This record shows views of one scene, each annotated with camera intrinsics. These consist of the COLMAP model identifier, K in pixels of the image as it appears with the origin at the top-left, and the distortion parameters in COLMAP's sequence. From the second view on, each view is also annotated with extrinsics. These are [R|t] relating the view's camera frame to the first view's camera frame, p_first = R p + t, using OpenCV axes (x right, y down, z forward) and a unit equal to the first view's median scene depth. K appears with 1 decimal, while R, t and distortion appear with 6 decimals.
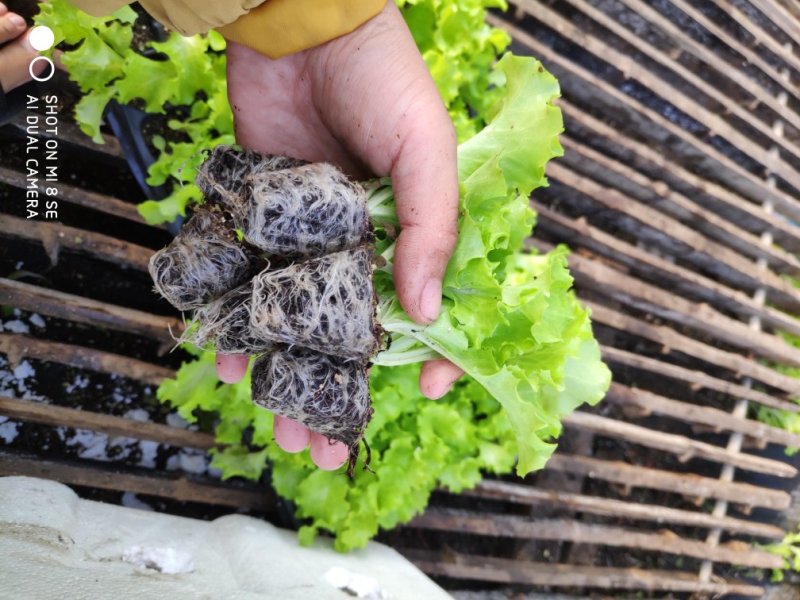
lens RADIAL K [[600.8, 0, 400.0], [0, 600.8, 300.0], [0, 0, 1]] dist [-0.041435, 0.000776]
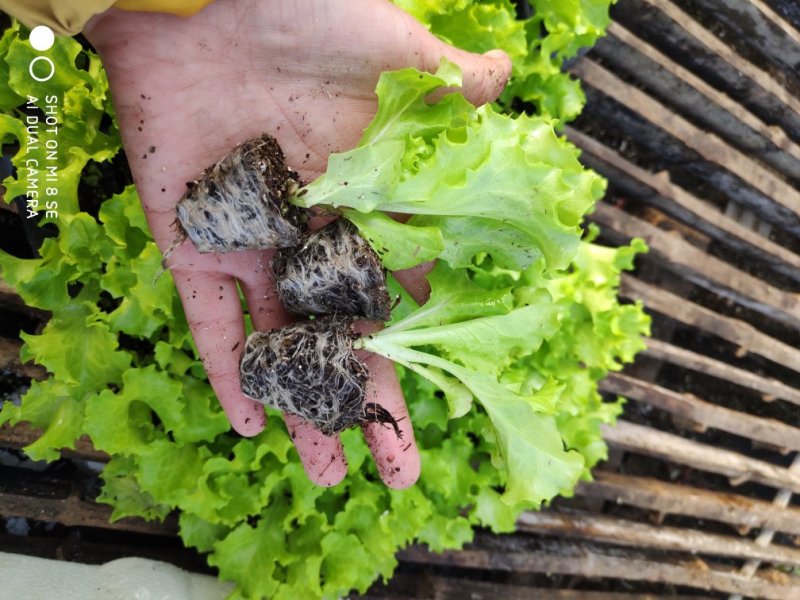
lens RADIAL K [[600.8, 0, 400.0], [0, 600.8, 300.0], [0, 0, 1]] dist [-0.041435, 0.000776]
pose [[0.993855, 0.103221, -0.039961, 0.032671], [-0.094339, 0.978772, 0.181949, -0.080277], [0.057894, -0.177061, 0.982496, 0.239107]]
